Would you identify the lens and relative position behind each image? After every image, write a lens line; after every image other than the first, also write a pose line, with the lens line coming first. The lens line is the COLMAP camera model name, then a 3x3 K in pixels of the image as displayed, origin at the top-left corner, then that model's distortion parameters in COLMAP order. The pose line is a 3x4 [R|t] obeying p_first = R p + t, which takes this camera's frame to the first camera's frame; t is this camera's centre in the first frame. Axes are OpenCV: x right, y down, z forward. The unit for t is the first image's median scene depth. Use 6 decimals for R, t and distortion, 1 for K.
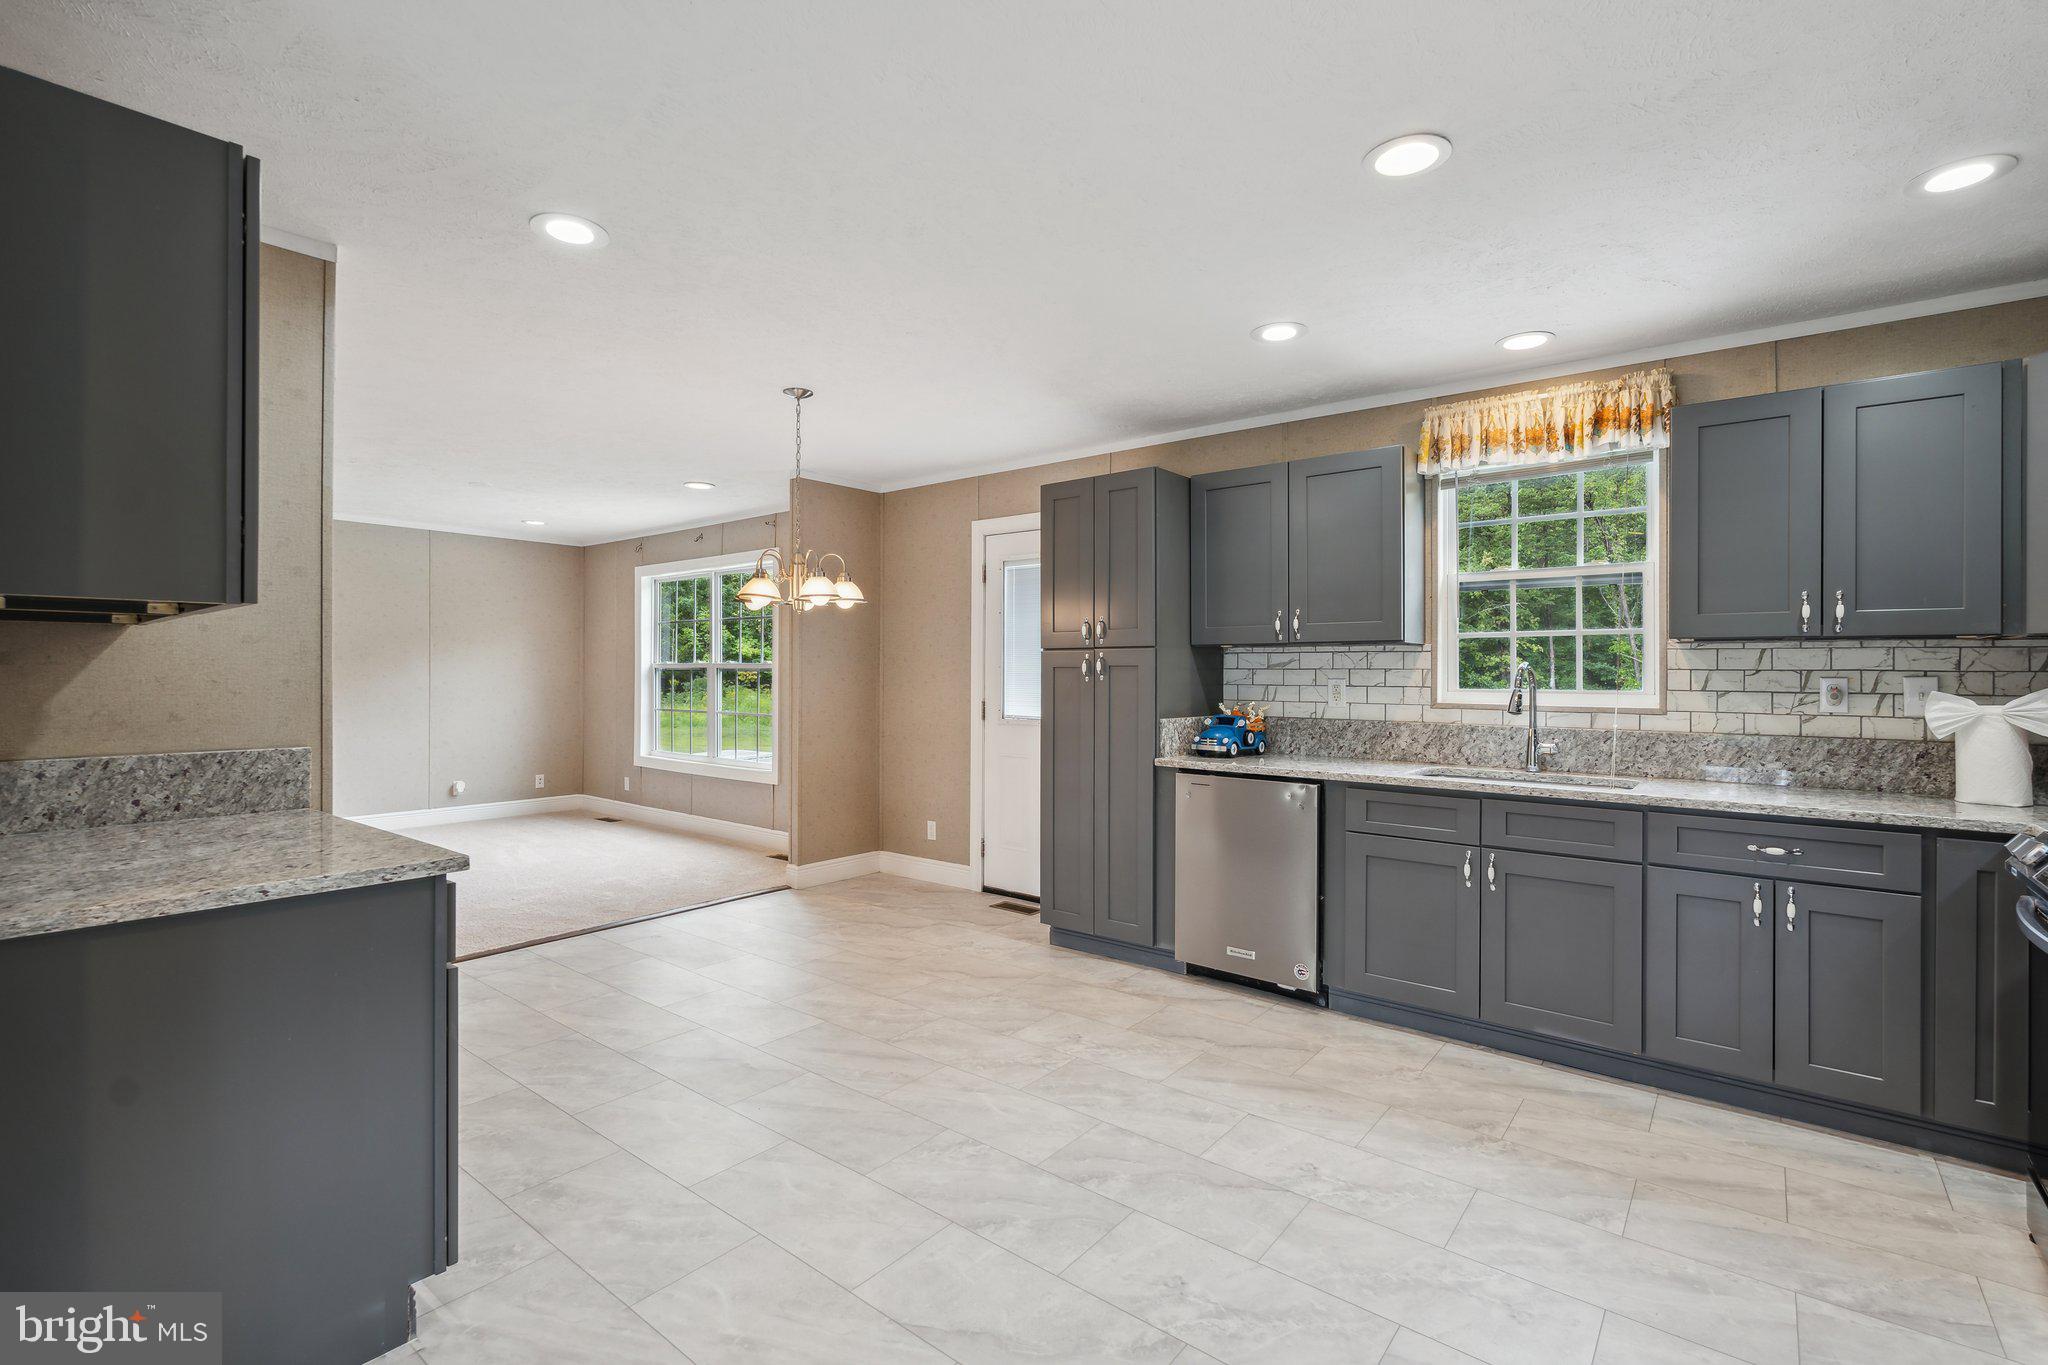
lens RADIAL K [[923.8, 0, 1029.7], [0, 923.8, 666.9], [0, 0, 1]] dist [-0.000478, 0.000194]
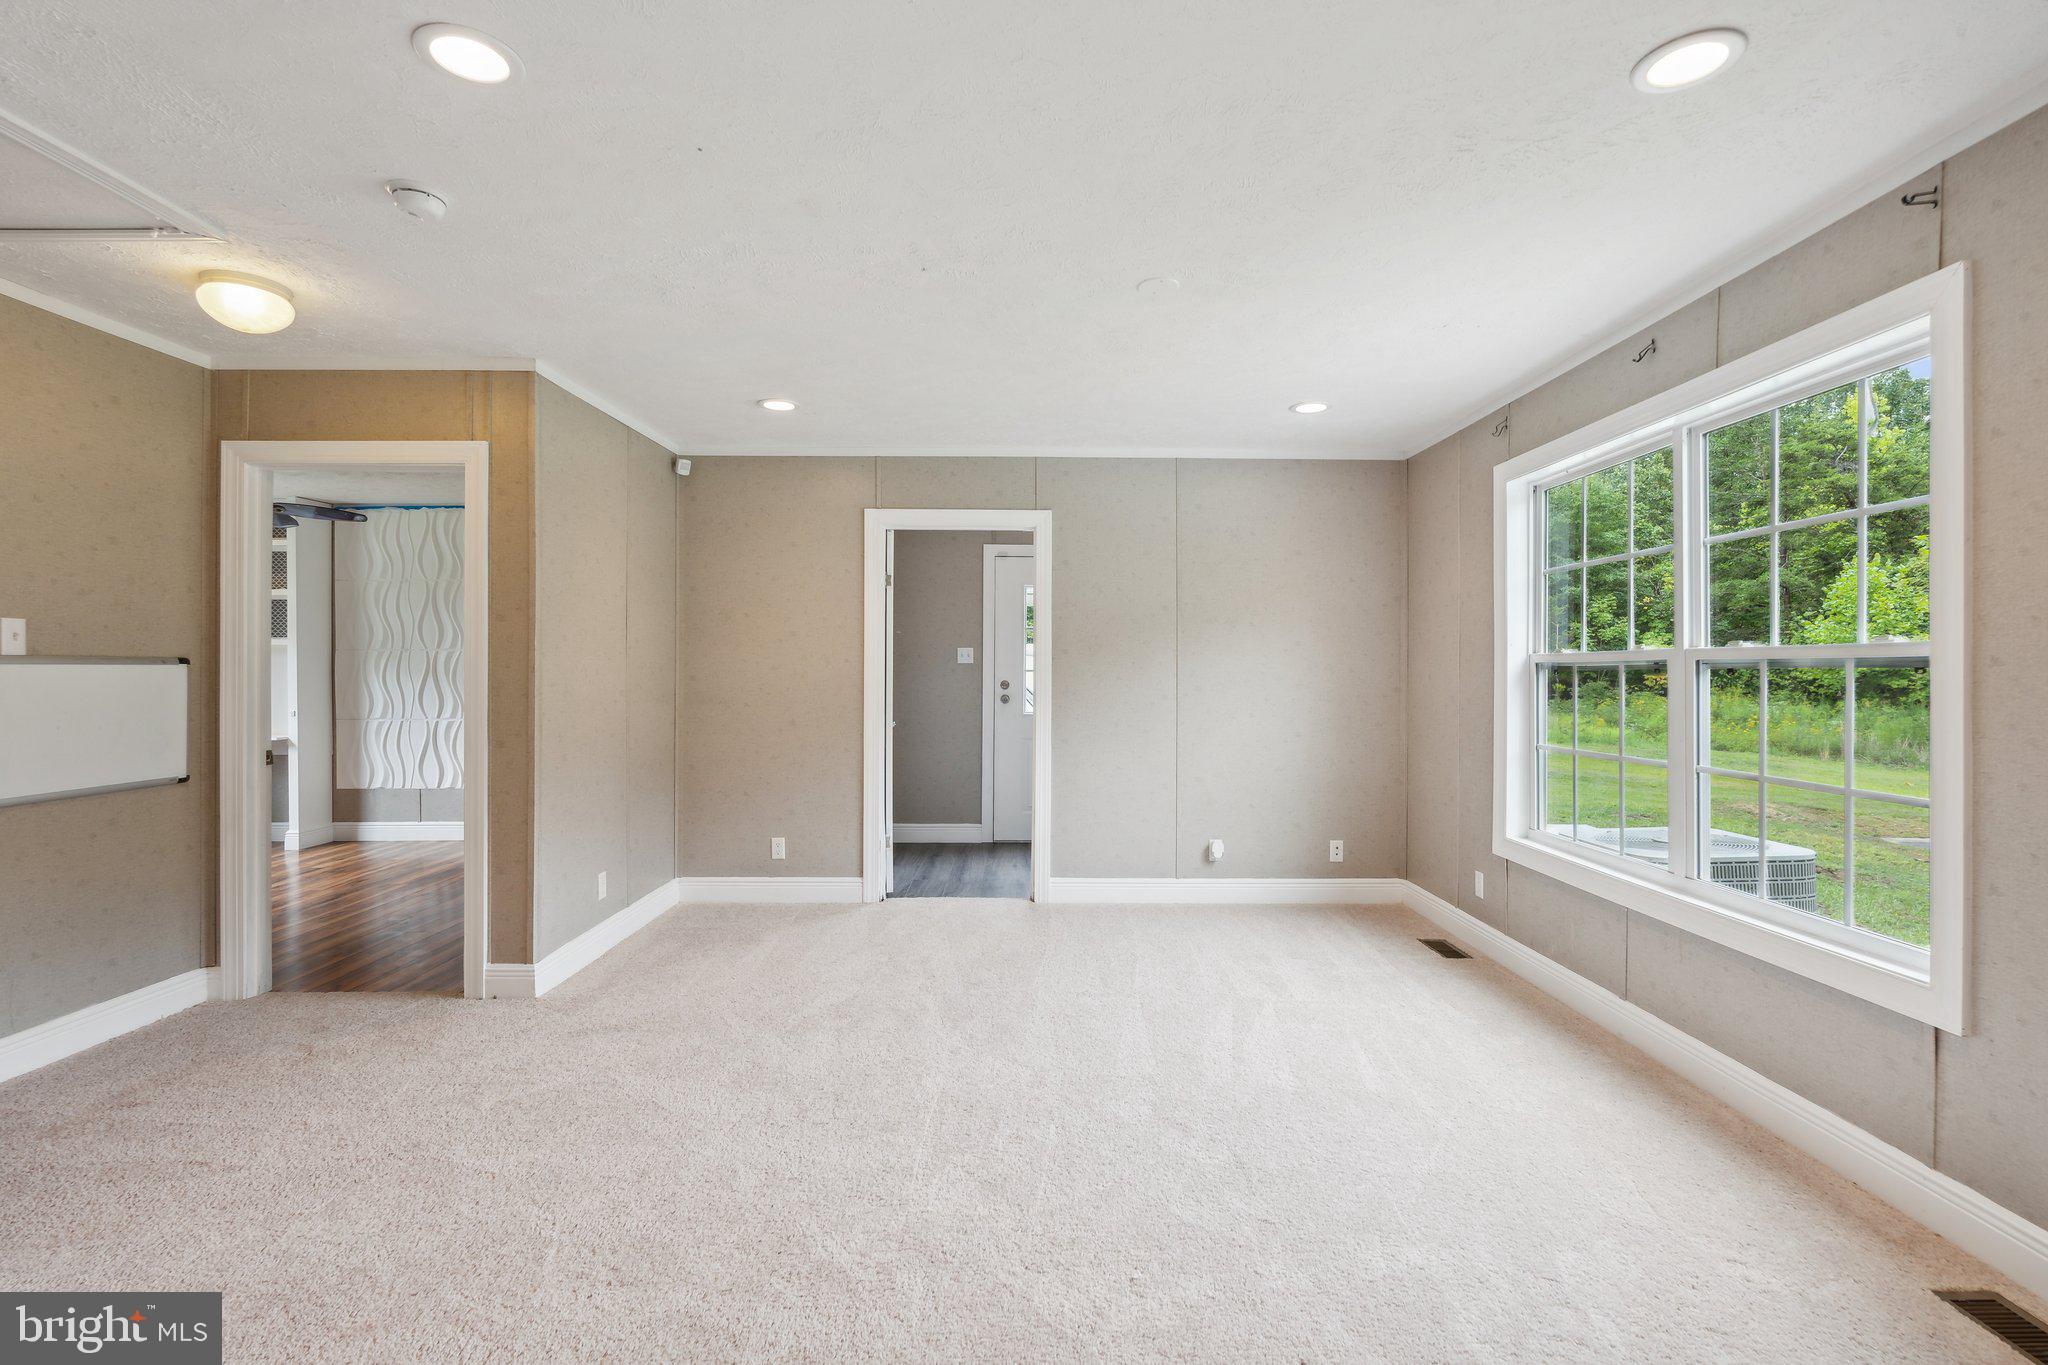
lens RADIAL K [[927.1, 0, 1023.3], [0, 927.1, 667.1], [0, 0, 1]] dist [0.002272, 0.000288]
pose [[0.629531, -0.003888, -0.776966, -0.277845], [0.001993, 0.999992, -0.003389, 0.005784], [0.776973, 0.000585, 0.629533, 0.684196]]
